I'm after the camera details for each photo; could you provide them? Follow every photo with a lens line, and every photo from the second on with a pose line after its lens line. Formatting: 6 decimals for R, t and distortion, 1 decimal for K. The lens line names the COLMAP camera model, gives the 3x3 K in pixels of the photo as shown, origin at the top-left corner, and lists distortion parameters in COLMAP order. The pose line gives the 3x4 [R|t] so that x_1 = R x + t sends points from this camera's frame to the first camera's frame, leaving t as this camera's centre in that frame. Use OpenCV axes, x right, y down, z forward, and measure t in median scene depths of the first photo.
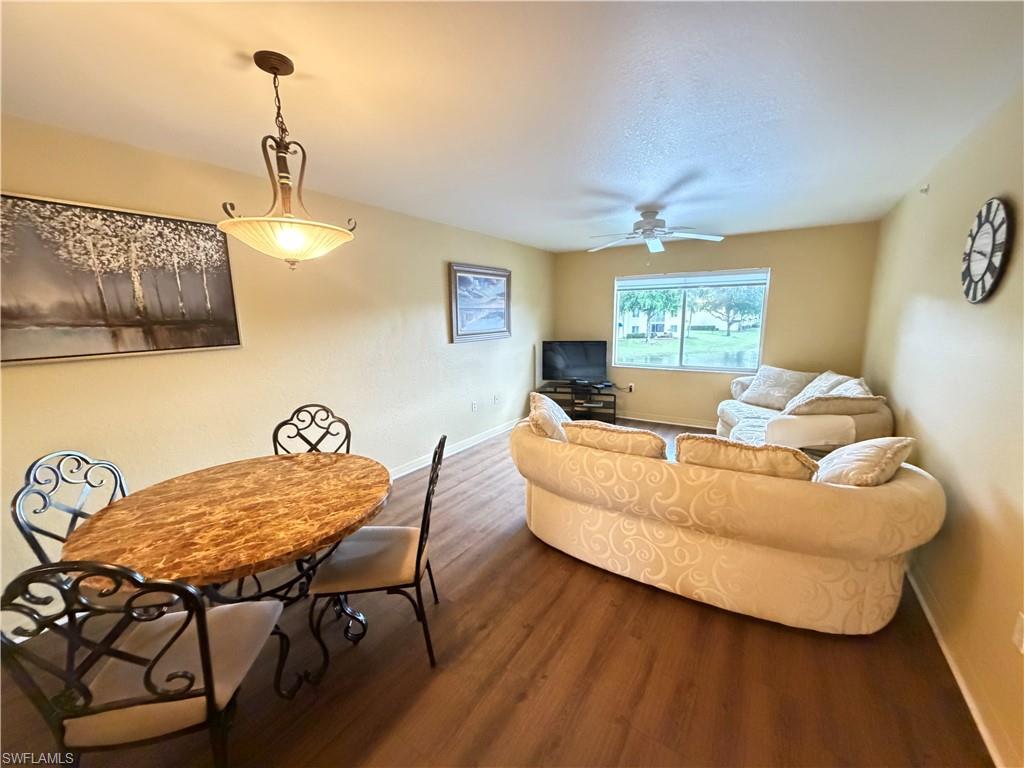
lens RADIAL K [[410.6, 0, 512.0], [0, 410.6, 384.0], [0, 0, 1]] dist [0.000239, -0.000032]
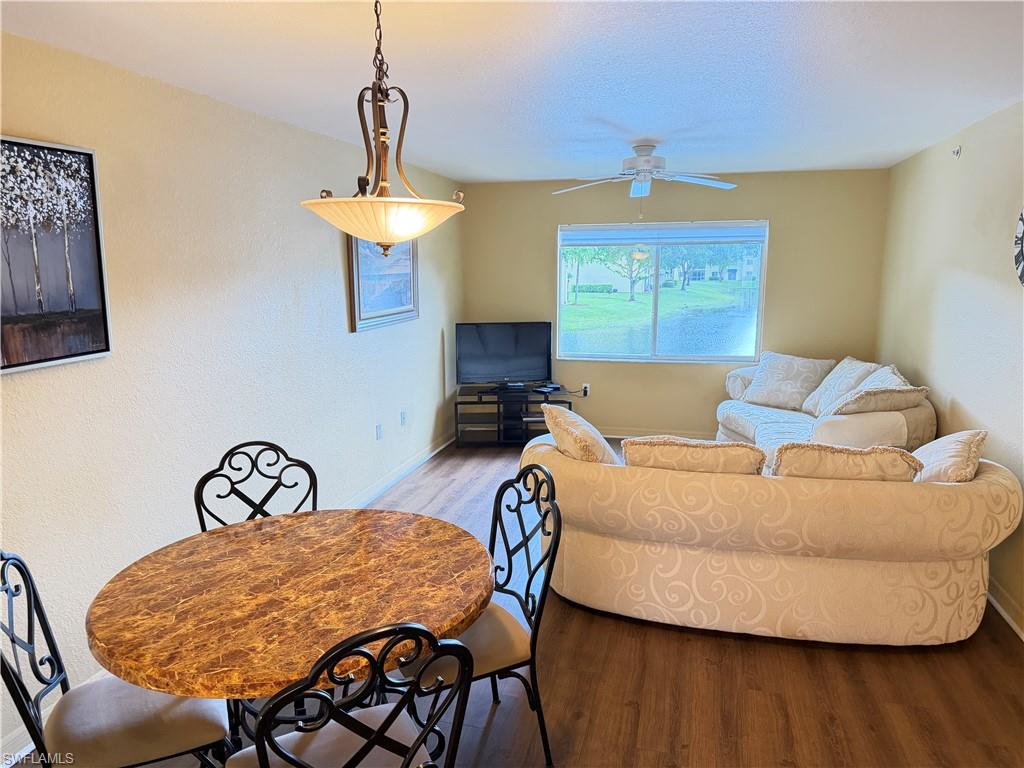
lens RADIAL K [[724.7, 0, 512.0], [0, 724.7, 384.0], [0, 0, 1]] dist [0.079682, -0.109880]
pose [[0.945403, -0.045389, 0.322728, -0.530347], [0.046660, 0.998904, 0.003801, -0.028439], [-0.322547, 0.011465, 0.946484, -0.224787]]
